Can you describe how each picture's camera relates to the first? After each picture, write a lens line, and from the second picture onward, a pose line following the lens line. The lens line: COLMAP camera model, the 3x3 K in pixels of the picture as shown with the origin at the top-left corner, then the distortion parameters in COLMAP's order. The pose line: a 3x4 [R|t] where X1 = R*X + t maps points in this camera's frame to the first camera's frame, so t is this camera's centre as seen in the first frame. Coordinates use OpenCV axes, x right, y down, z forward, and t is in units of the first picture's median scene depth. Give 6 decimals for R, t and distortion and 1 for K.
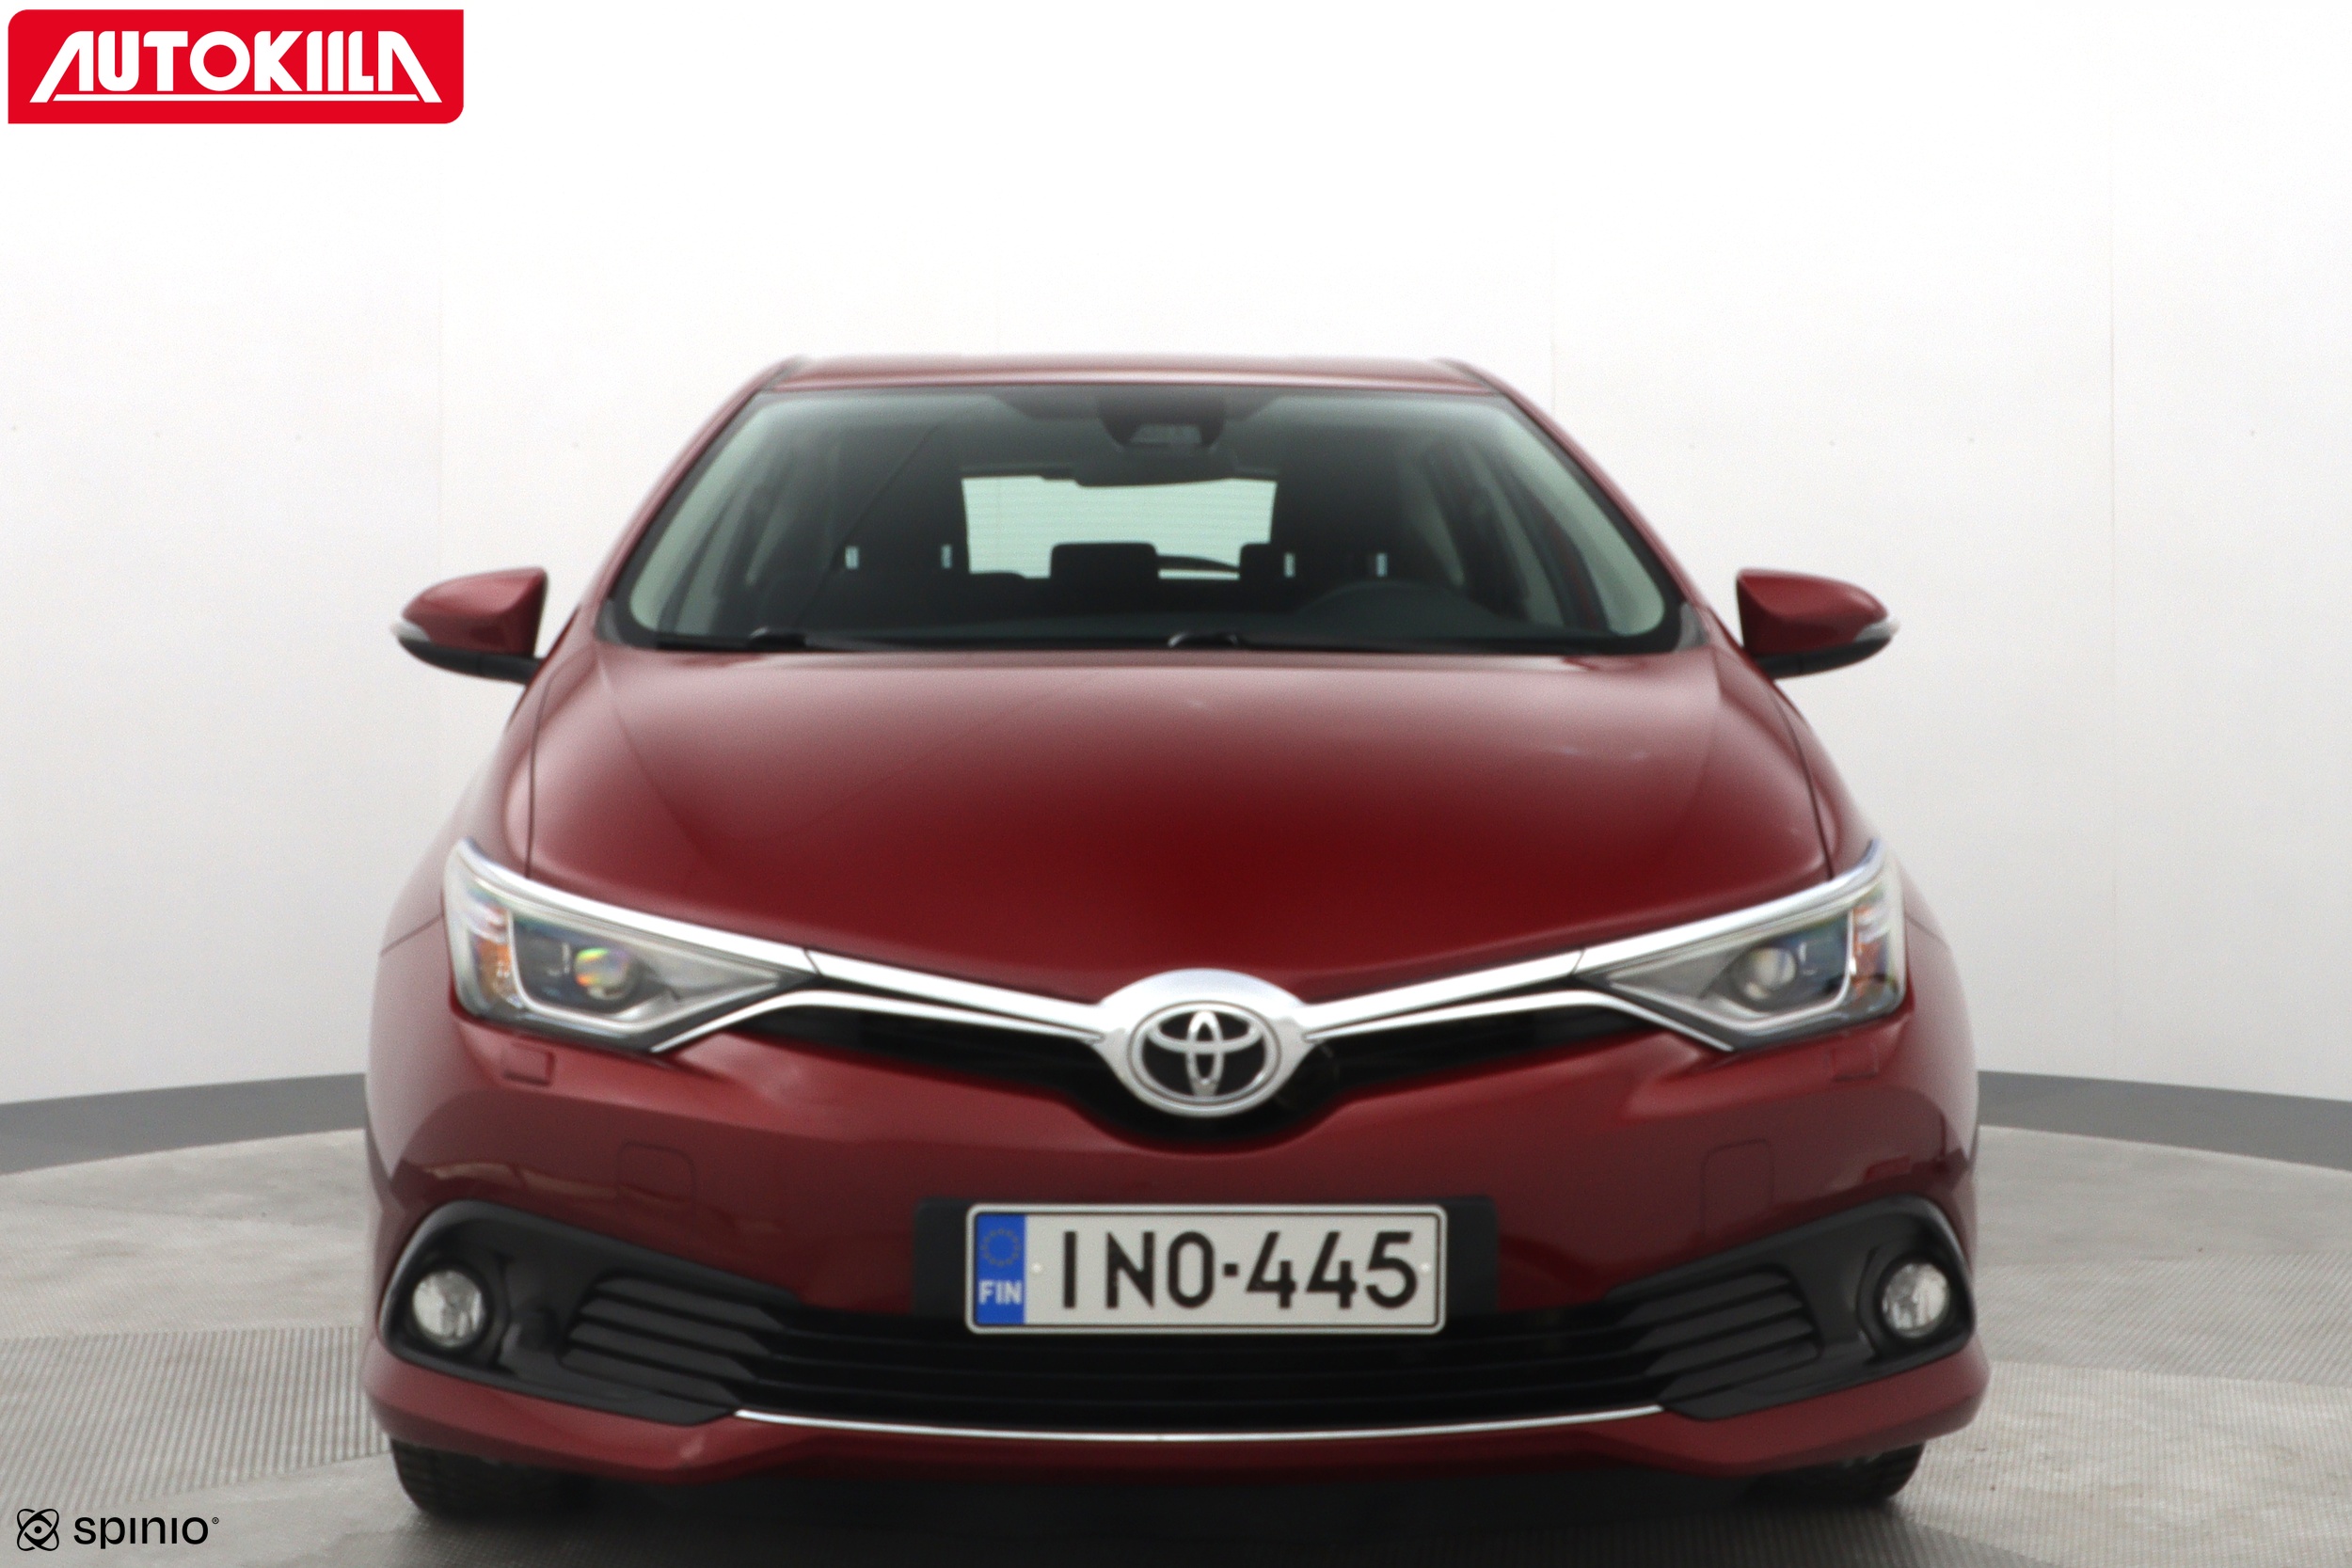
lens RADIAL K [[3494.8, 0, 1176.0], [0, 3494.8, 784.0], [0, 0, 1]] dist [-0.007353, -0.029217]
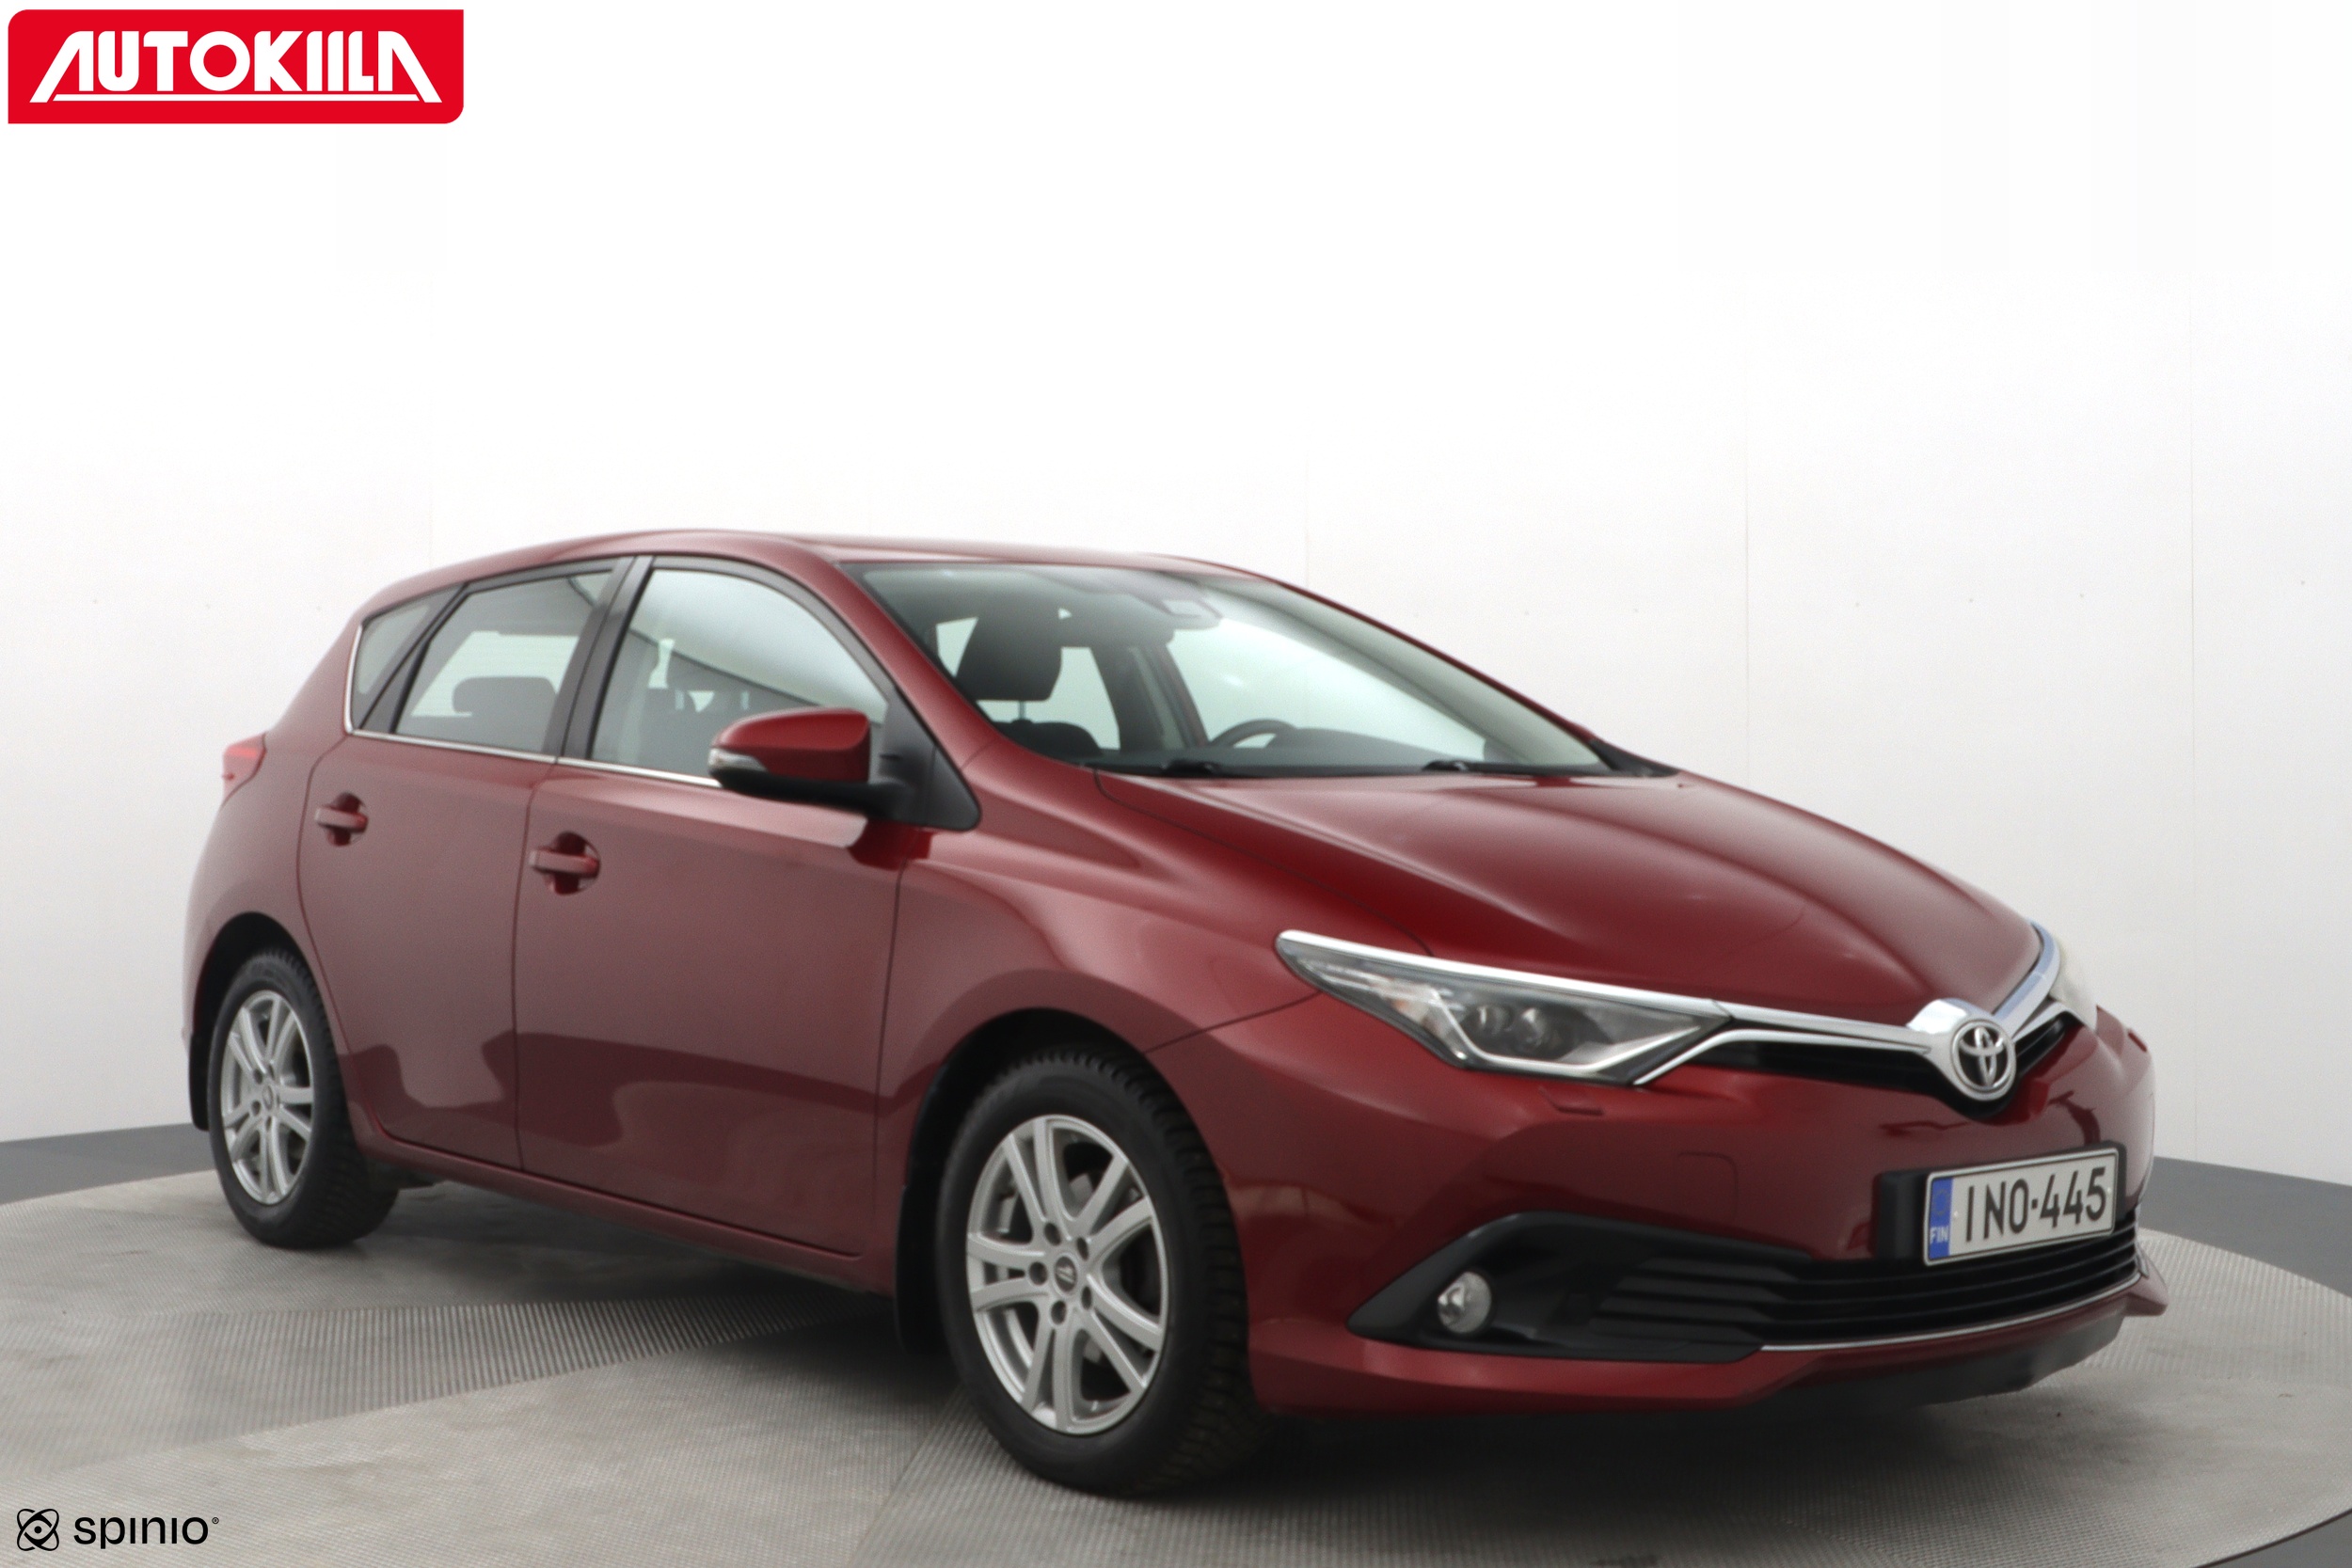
lens RADIAL K [[3494.8, 0, 1176.0], [0, 3494.8, 784.0], [0, 0, 1]] dist [-0.007353, -0.029217]
pose [[0.768824, -0.012993, 0.639329, -1.169592], [0.016646, 0.999861, 0.000302, -0.039926], [-0.639244, 0.010410, 0.768934, 0.118935]]
